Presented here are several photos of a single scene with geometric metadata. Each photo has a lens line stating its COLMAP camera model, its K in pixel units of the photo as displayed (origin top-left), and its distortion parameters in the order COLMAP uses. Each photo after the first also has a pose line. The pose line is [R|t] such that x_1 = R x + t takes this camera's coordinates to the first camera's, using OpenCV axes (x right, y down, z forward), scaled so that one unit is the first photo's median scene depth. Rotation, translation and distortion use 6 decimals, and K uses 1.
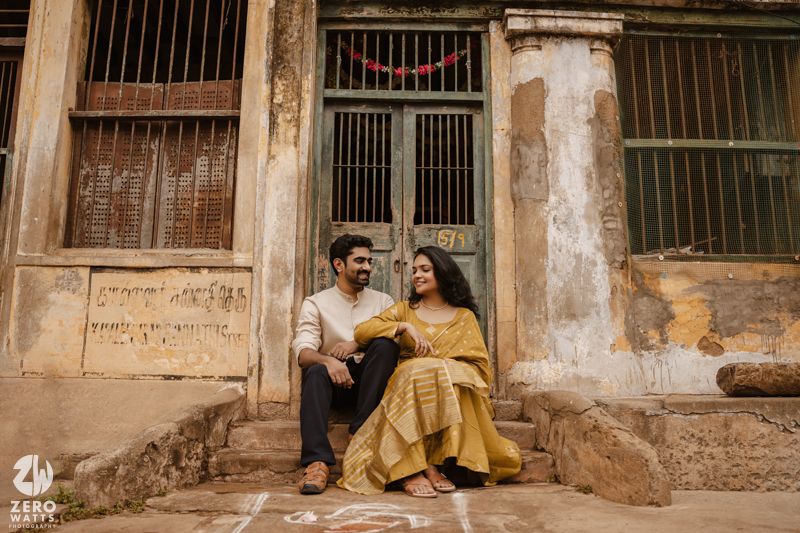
lens RADIAL K [[760.8, 0, 402.8], [0, 760.8, 263.9], [0, 0, 1]] dist [-0.194969, 0.222883]
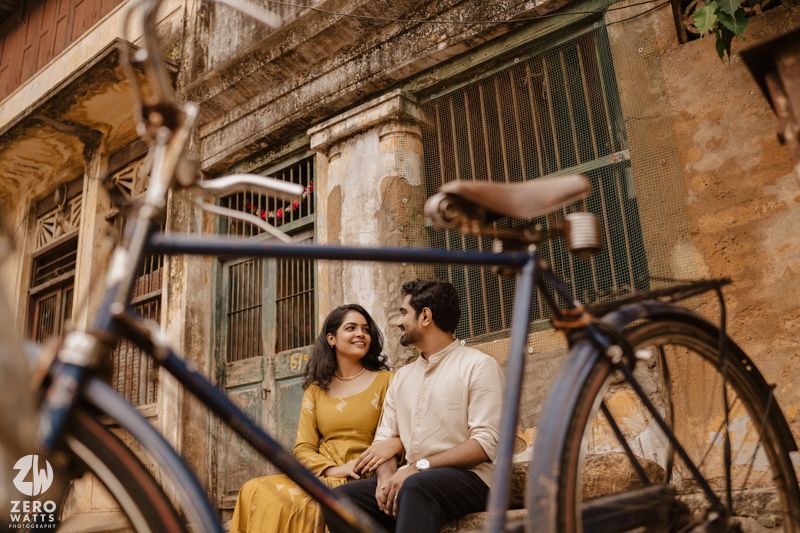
lens RADIAL K [[760.8, 0, 402.8], [0, 760.8, 263.9], [0, 0, 1]] dist [-0.194969, 0.222883]
pose [[0.769494, -0.244250, -0.590103, 0.830751], [0.178838, 0.969421, -0.168048, 0.037897], [0.613104, 0.023779, 0.789644, 0.262328]]
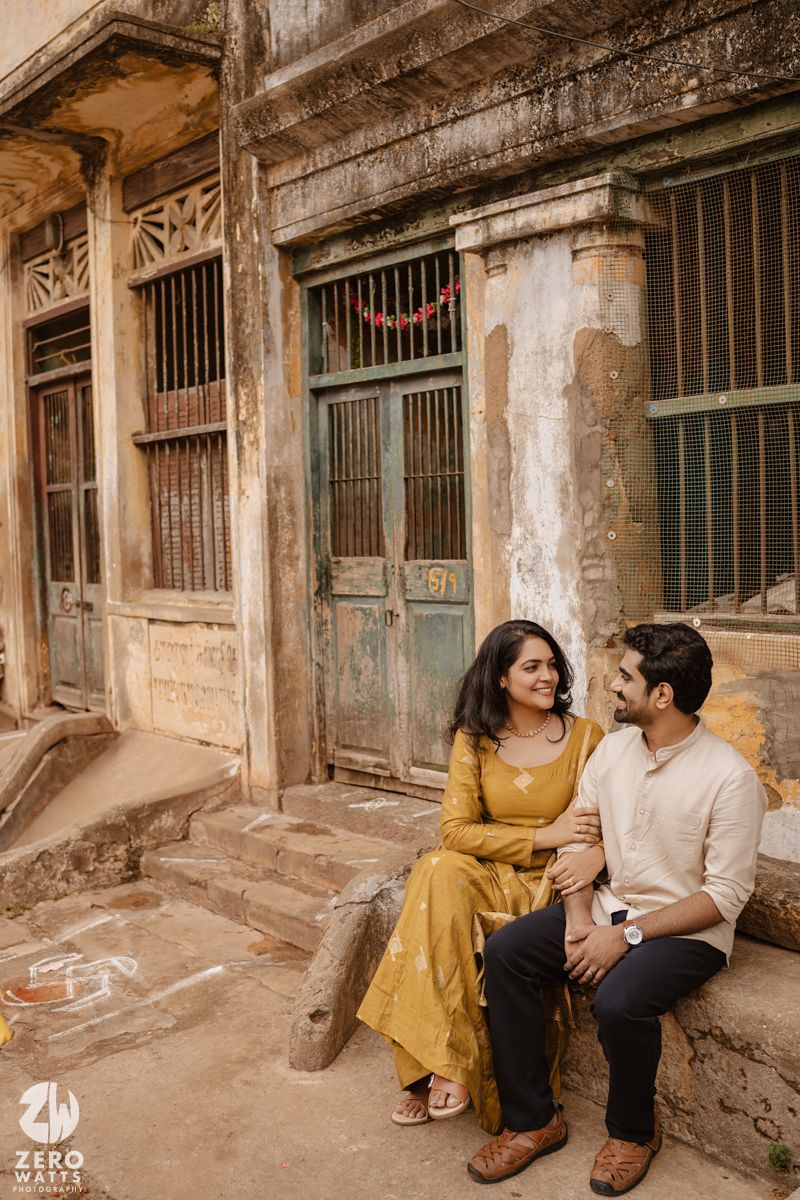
lens RADIAL K [[1141.2, 0, 400.0], [0, 1141.2, 600.0], [0, 0, 1]] dist [-0.194969, 0.222883]
pose [[0.665977, 0.024930, -0.745556, 0.827206], [0.178279, 0.965161, 0.191523, -0.225995], [0.724356, -0.260467, 0.638330, 0.301427]]
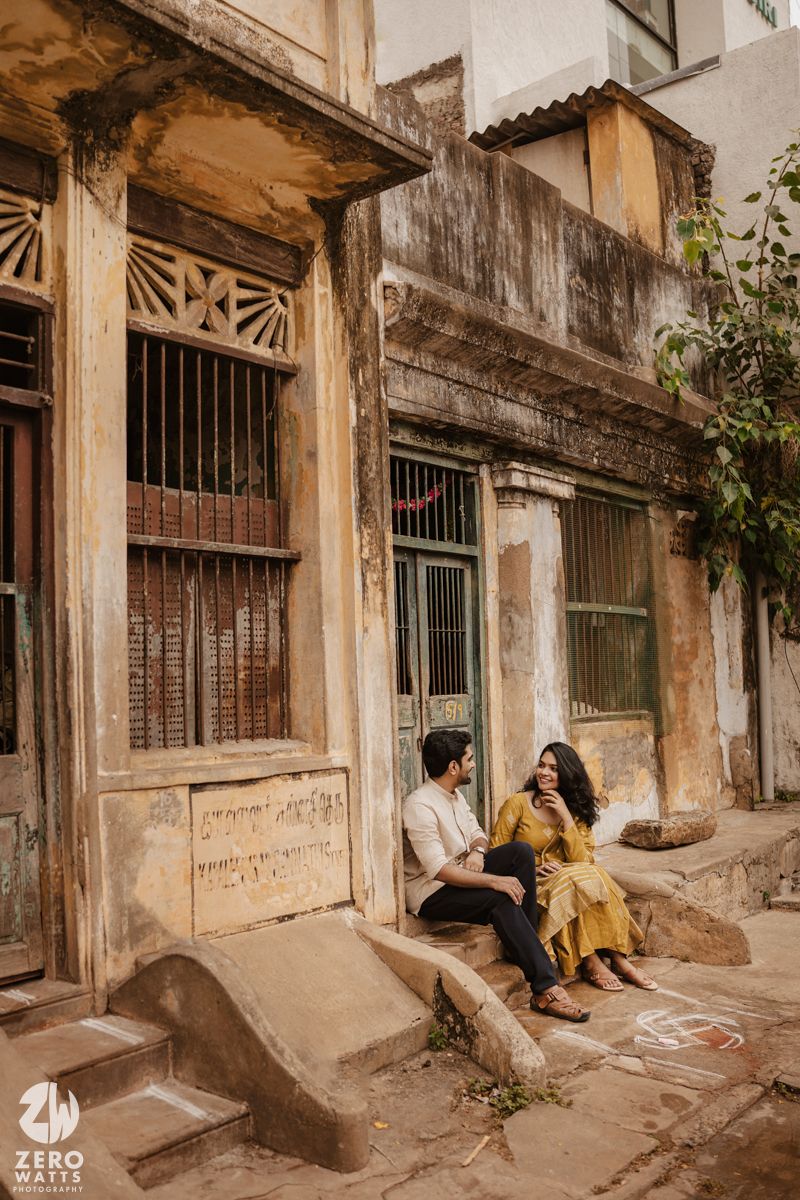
lens RADIAL K [[1141.2, 0, 400.0], [0, 1141.2, 600.0], [0, 0, 1]] dist [-0.194969, 0.222883]
pose [[0.634015, 0.032855, 0.772623, -1.066340], [-0.116826, 0.991700, 0.053697, -0.236018], [-0.764445, -0.124307, 0.632591, 0.189863]]
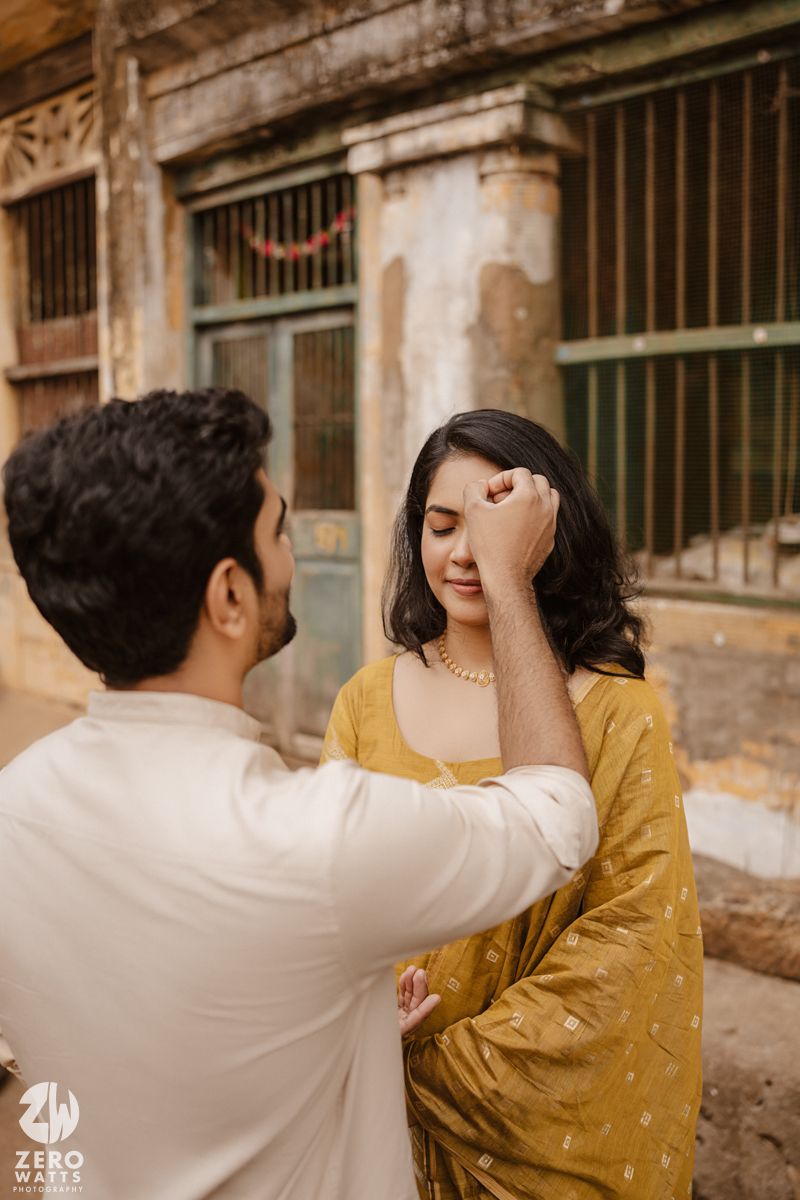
lens RADIAL K [[1147.3, 0, 403.0], [0, 1147.3, 609.5], [0, 0, 1]] dist [-0.193245, 0.245332]
pose [[0.725420, 0.074016, -0.684316, 0.782311], [0.145750, 0.955138, 0.257814, -0.216432], [0.672699, -0.286762, 0.682088, 0.366167]]
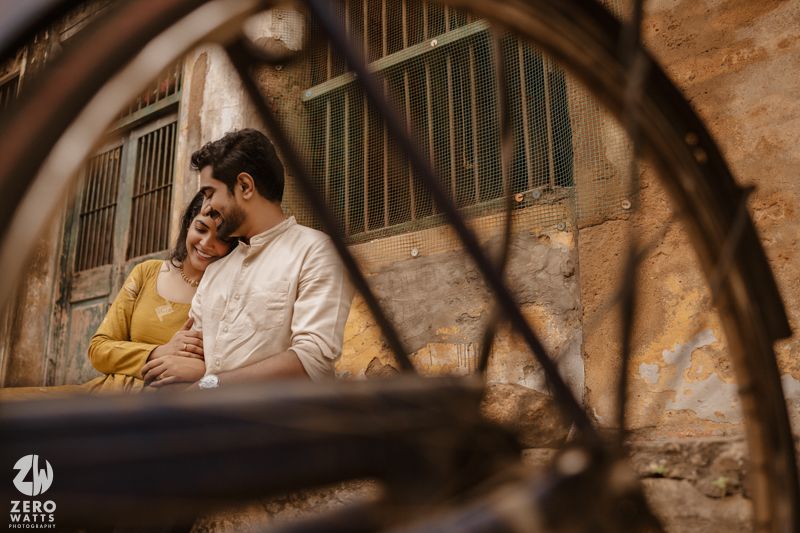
lens RADIAL K [[764.9, 0, 400.0], [0, 764.9, 266.5], [0, 0, 1]] dist [-0.193245, 0.245332]
pose [[0.808402, -0.171551, -0.563077, 0.772706], [0.136258, 0.985145, -0.104517, 0.089974], [0.572642, 0.007768, 0.819768, 0.473802]]
